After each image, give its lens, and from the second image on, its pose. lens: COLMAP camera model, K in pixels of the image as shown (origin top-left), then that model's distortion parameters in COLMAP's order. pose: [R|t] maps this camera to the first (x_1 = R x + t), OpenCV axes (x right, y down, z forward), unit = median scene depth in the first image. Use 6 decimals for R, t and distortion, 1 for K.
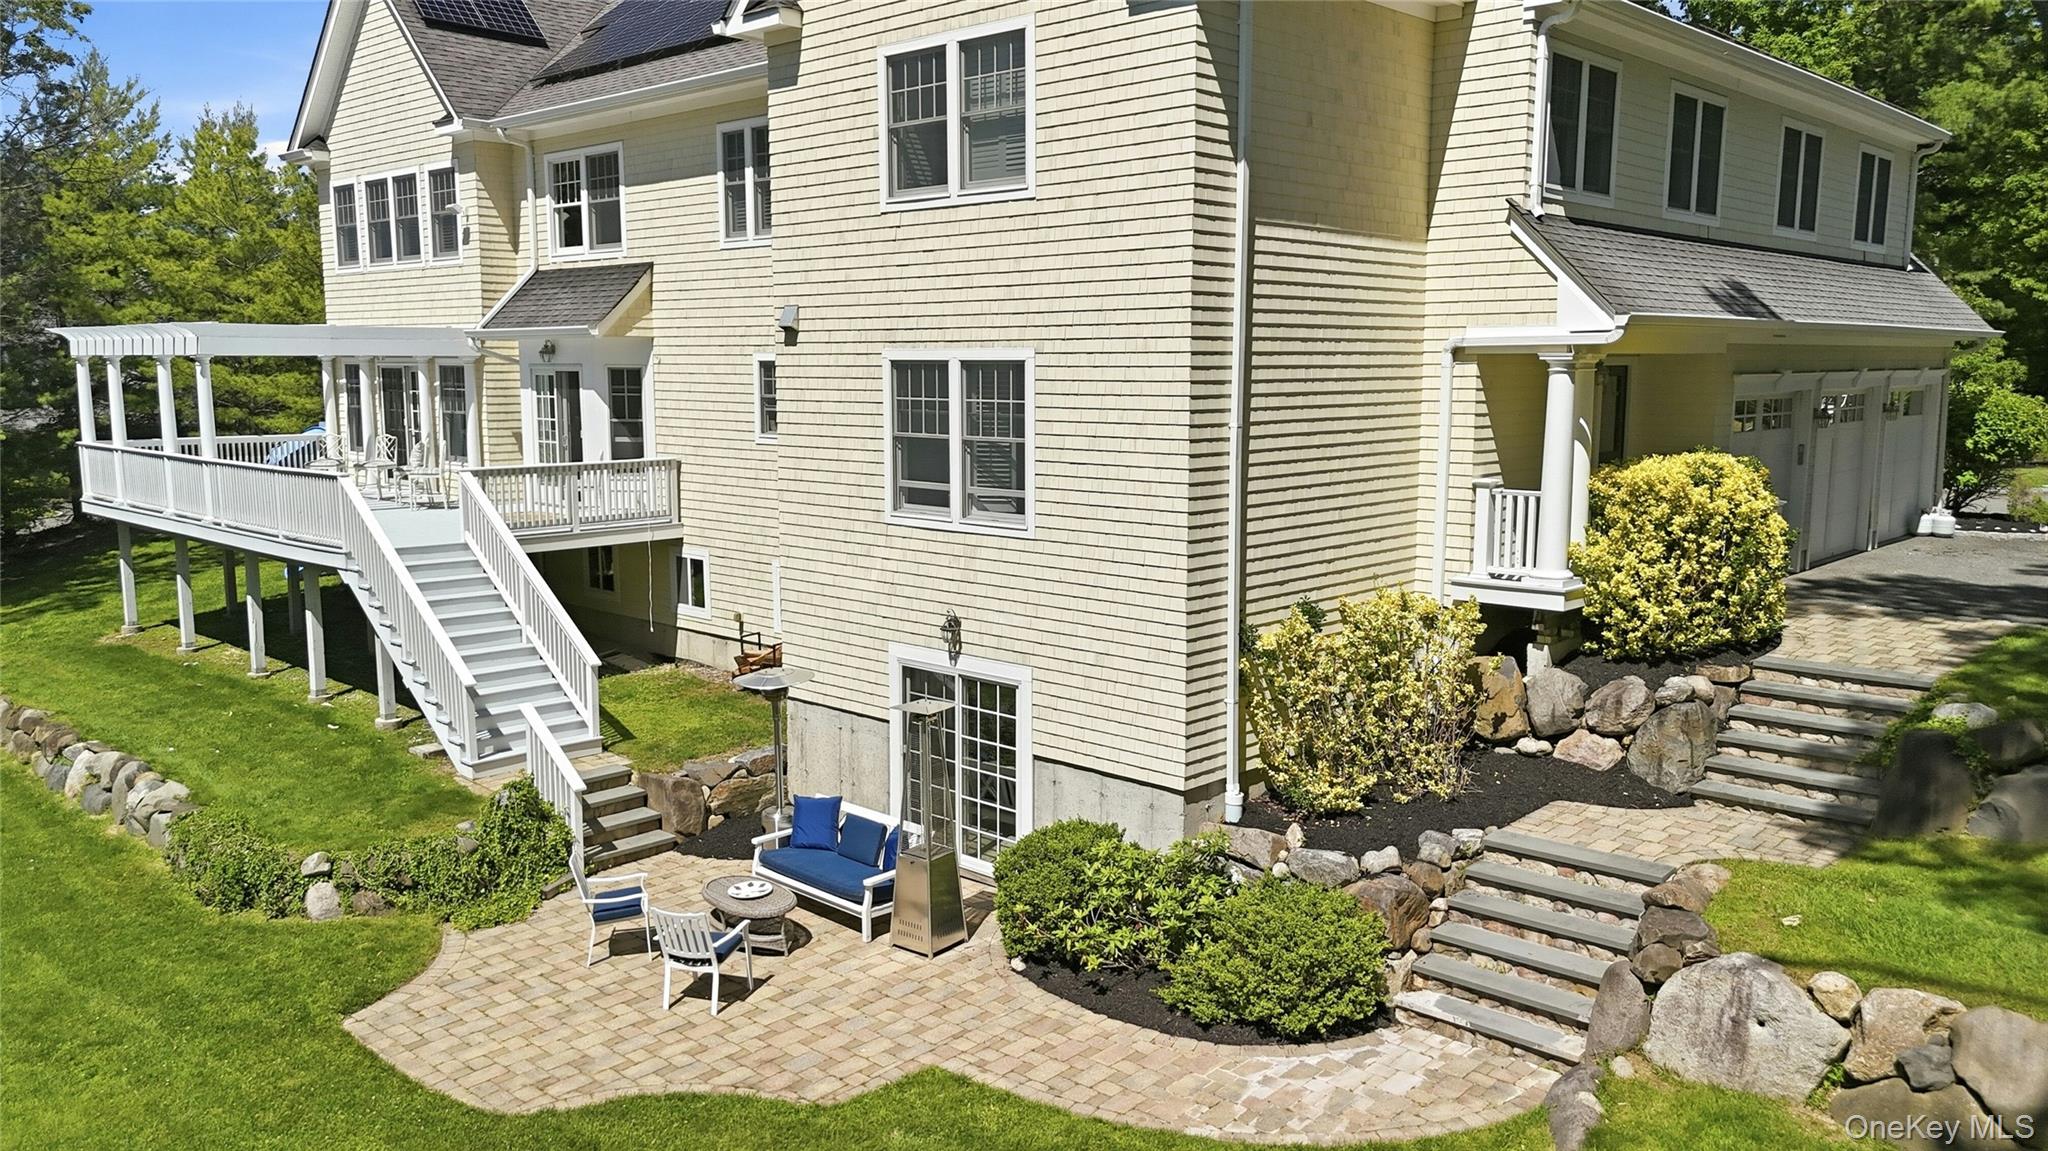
lens RADIAL K [[1512.0, 0, 1022.5], [0, 1512.0, 575.3], [0, 0, 1]] dist [0.011845, 0.002021]
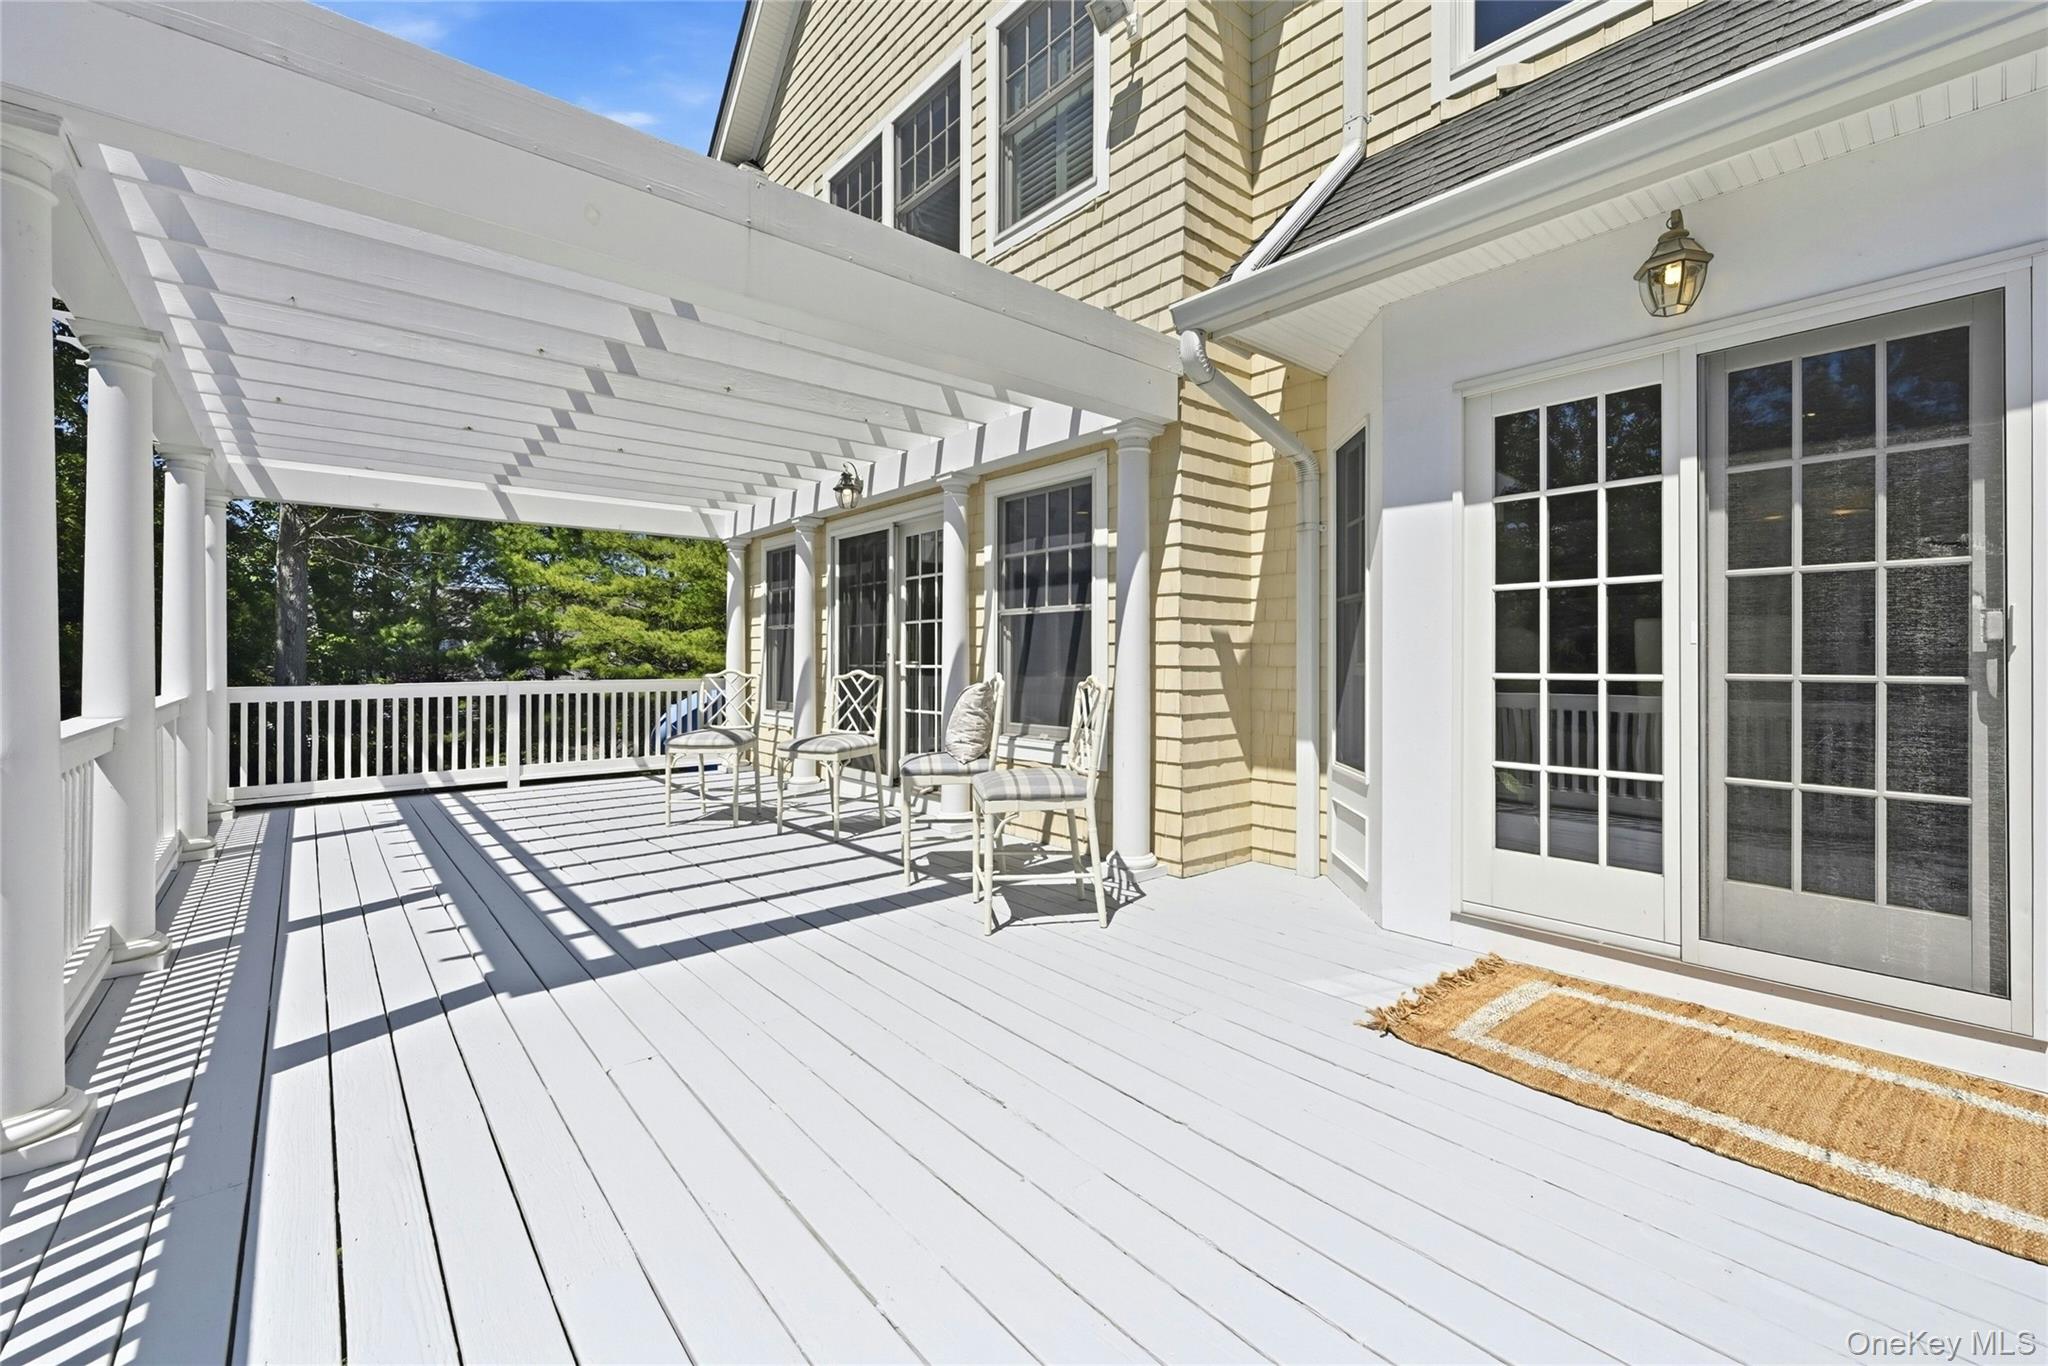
lens RADIAL K [[820.9, 0, 1032.9], [0, 820.9, 672.4], [0, 0, 1]] dist [-0.005144, -0.000582]
pose [[0.995637, 0.000935, -0.093303, -0.541345], [-0.016272, 0.986367, -0.163752, -0.090025], [0.091878, 0.164556, 0.982079, 1.211812]]
